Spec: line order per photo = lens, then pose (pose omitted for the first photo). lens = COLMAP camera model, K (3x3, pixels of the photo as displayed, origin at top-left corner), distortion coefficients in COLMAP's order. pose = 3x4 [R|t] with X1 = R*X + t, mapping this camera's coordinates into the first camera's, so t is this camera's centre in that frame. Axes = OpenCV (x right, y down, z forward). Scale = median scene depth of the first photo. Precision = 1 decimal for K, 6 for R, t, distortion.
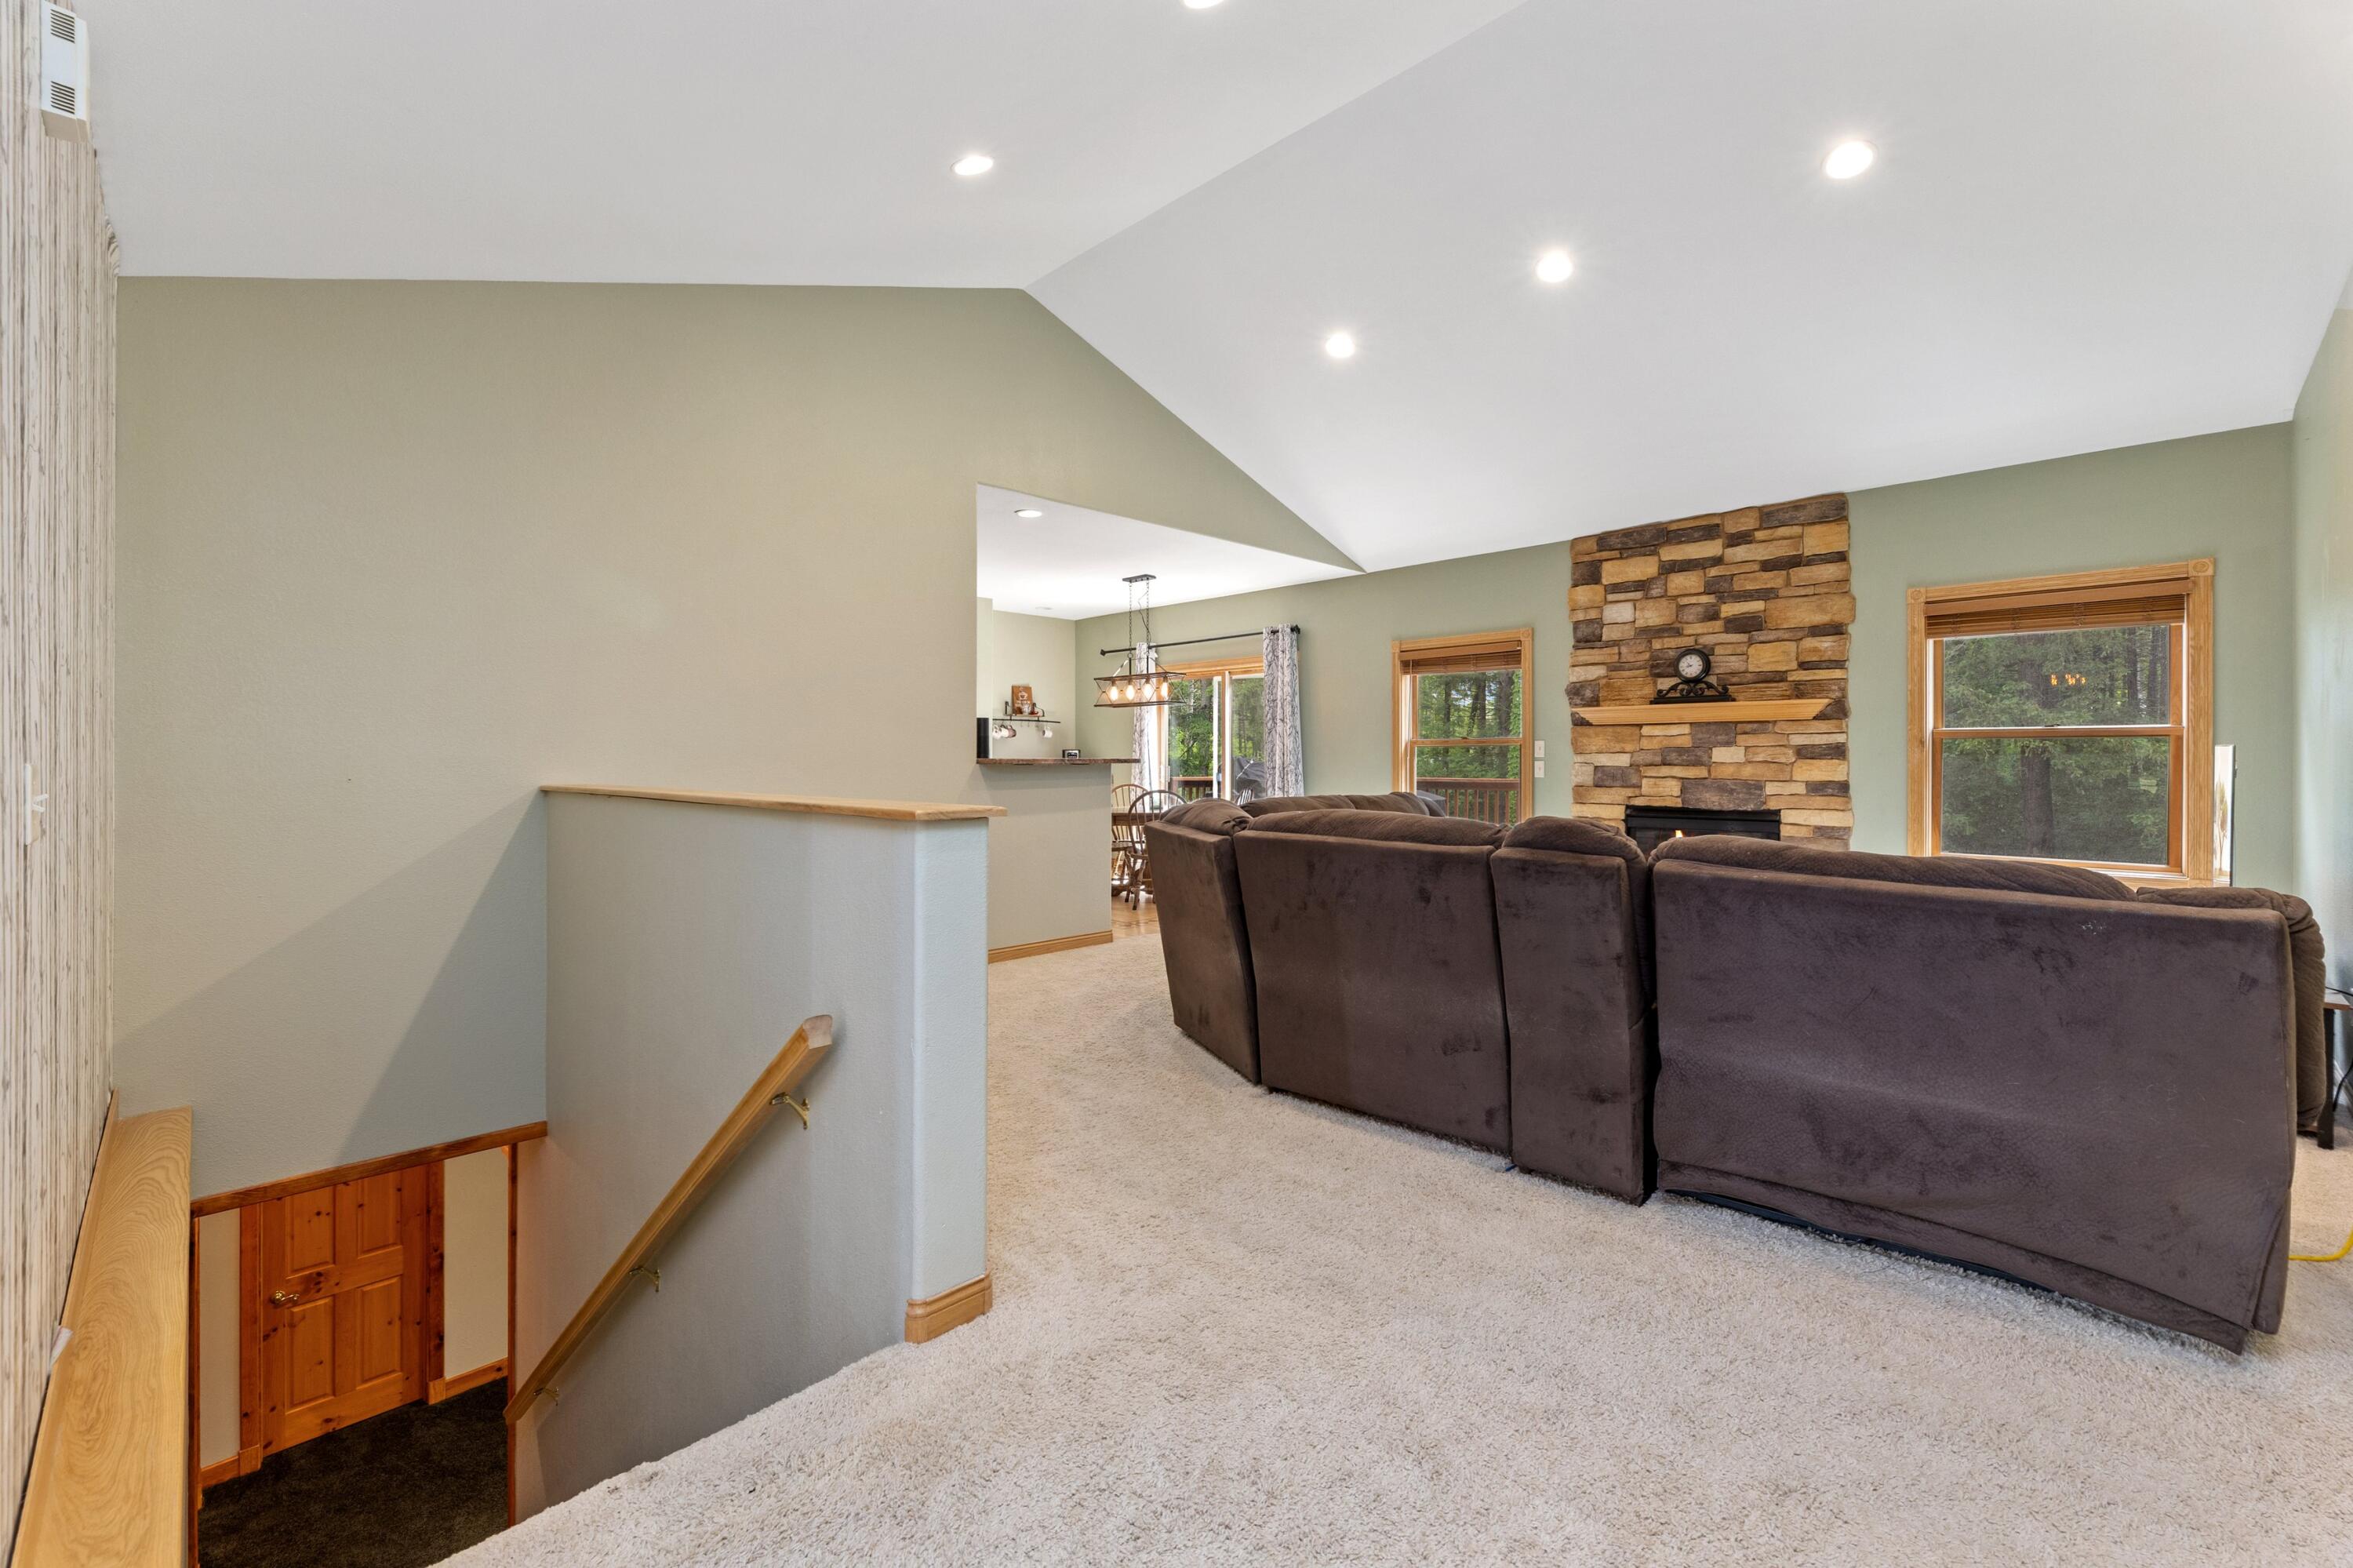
lens RADIAL K [[962.5, 0, 1167.0], [0, 962.5, 764.6], [0, 0, 1]] dist [-0.001569, -0.000176]
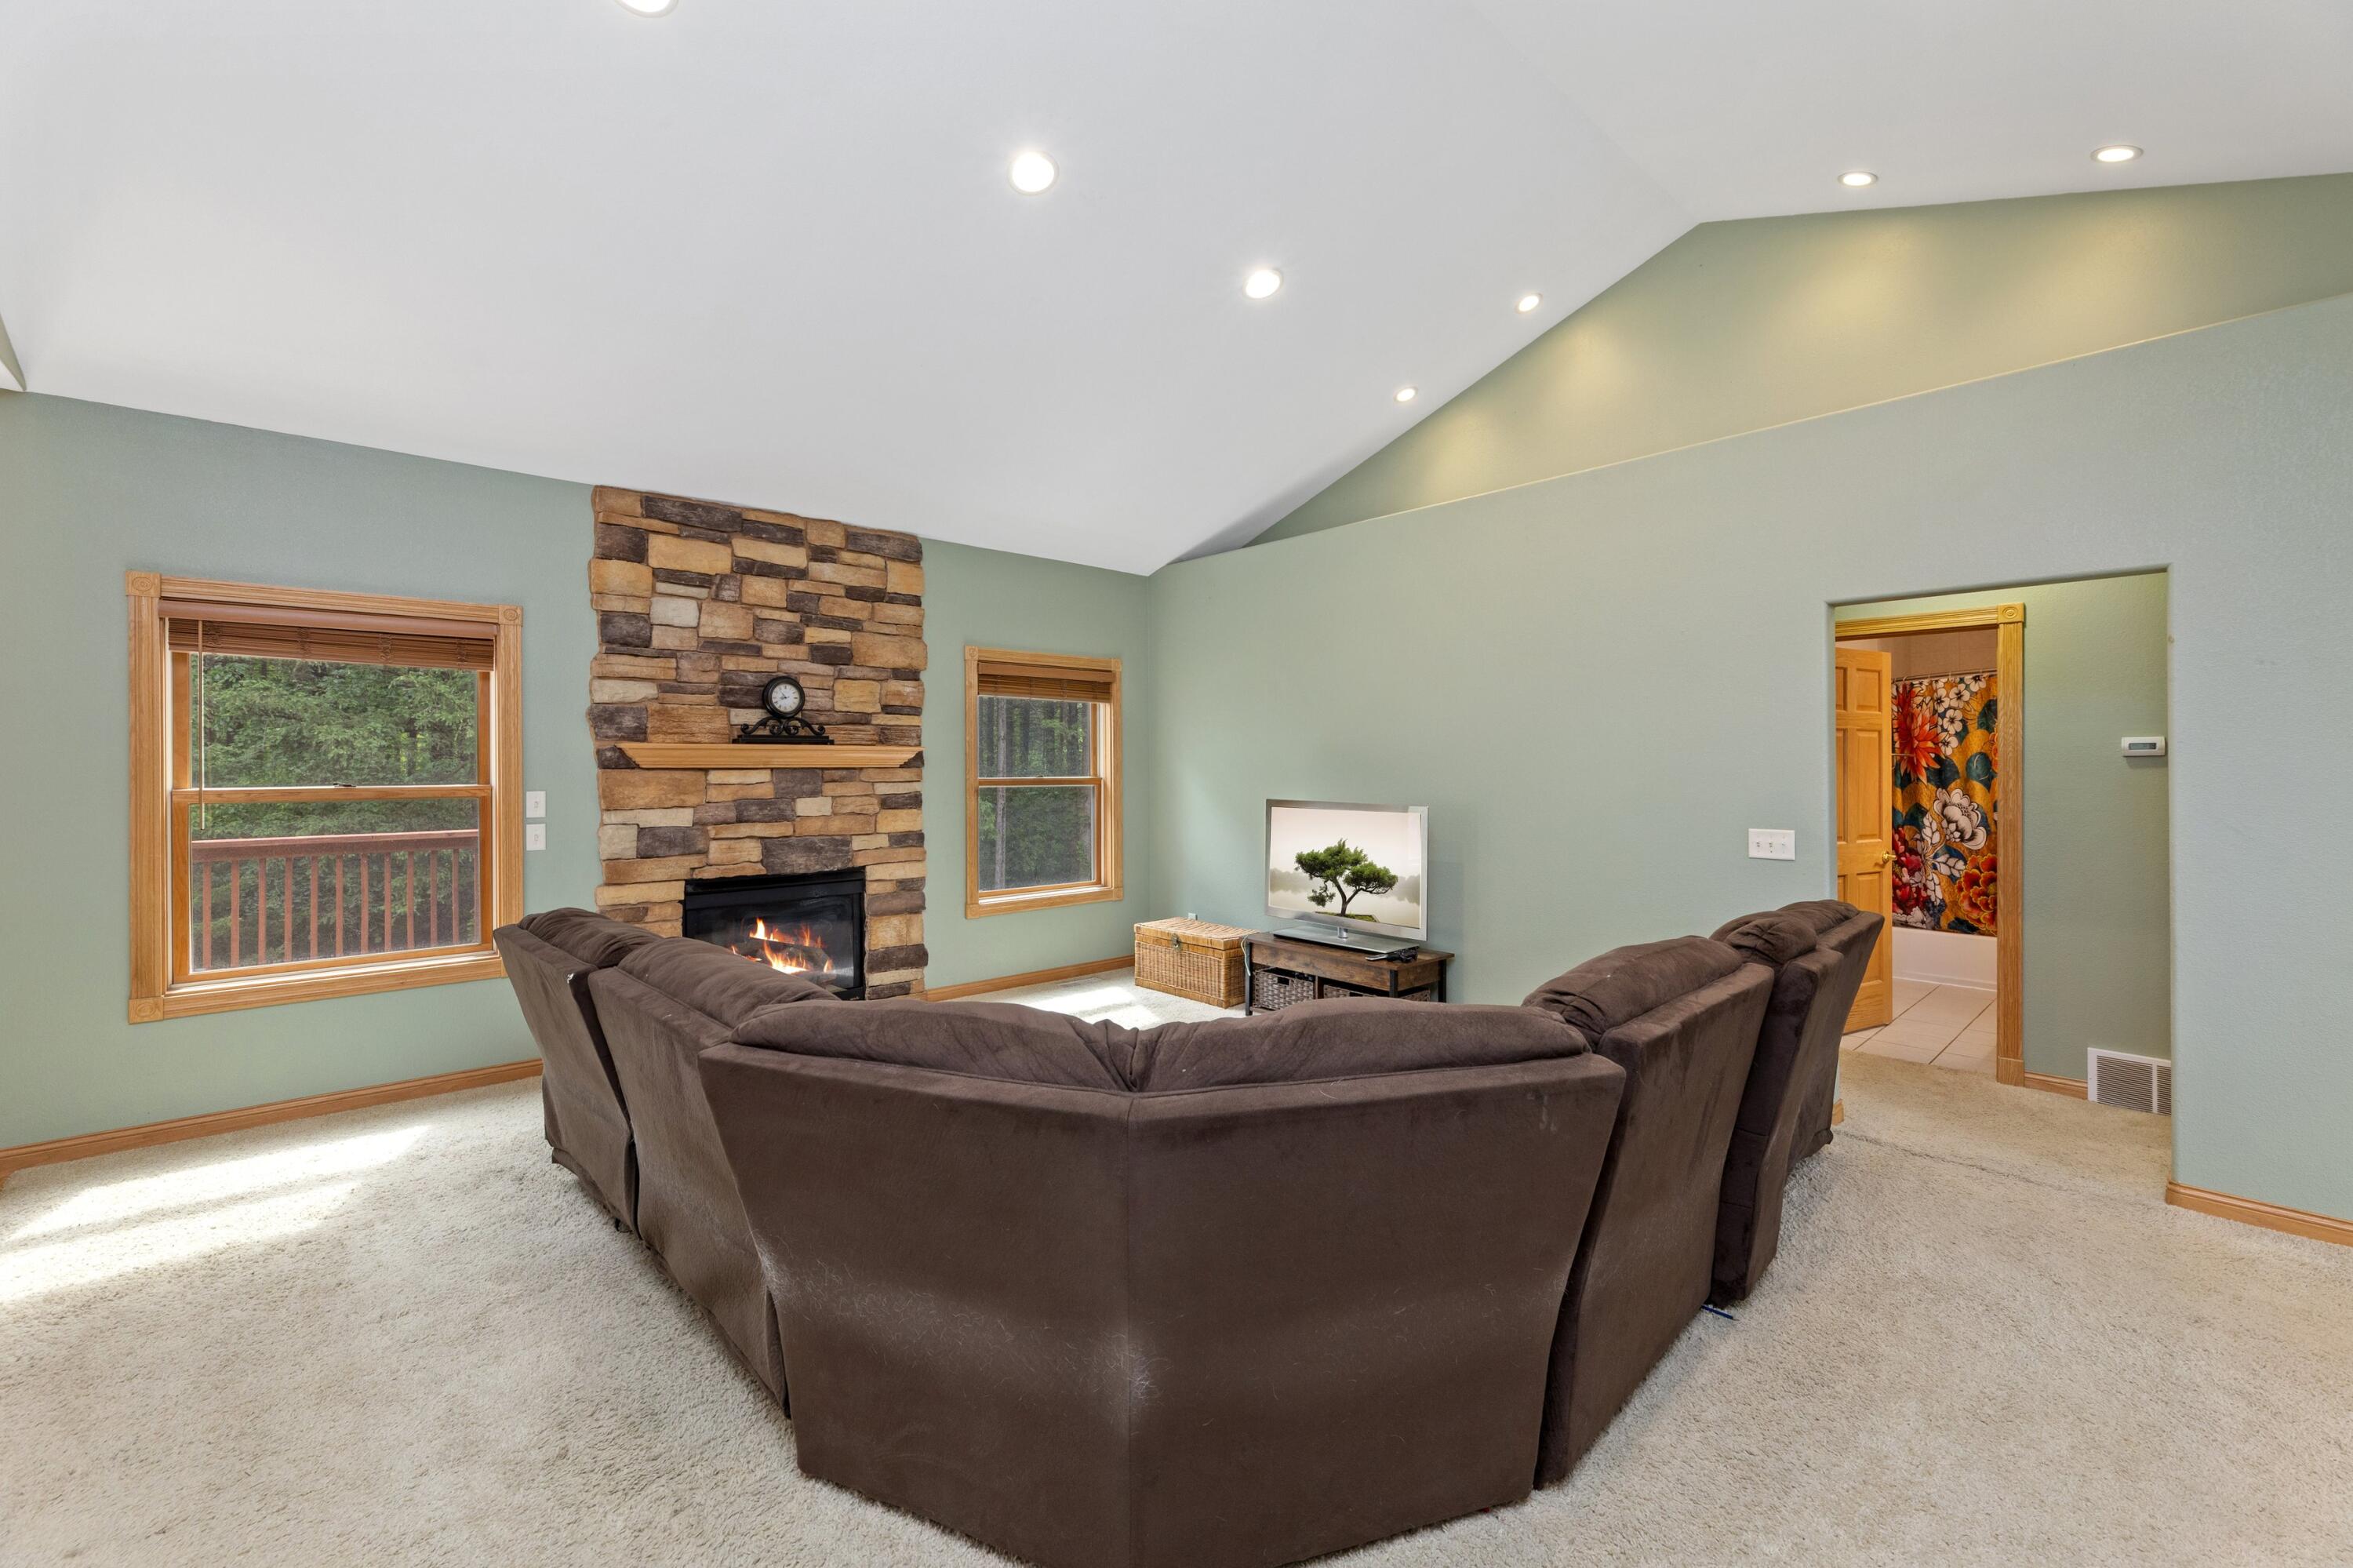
lens RADIAL K [[962.5, 0, 1166.8], [0, 962.5, 775.6], [0, 0, 1]] dist [-0.001569, -0.000176]
pose [[0.050666, -0.000630, 0.998715, -0.231506], [0.018051, 0.999837, -0.000285, -0.030266], [-0.998553, 0.018043, 0.050669, 0.620461]]
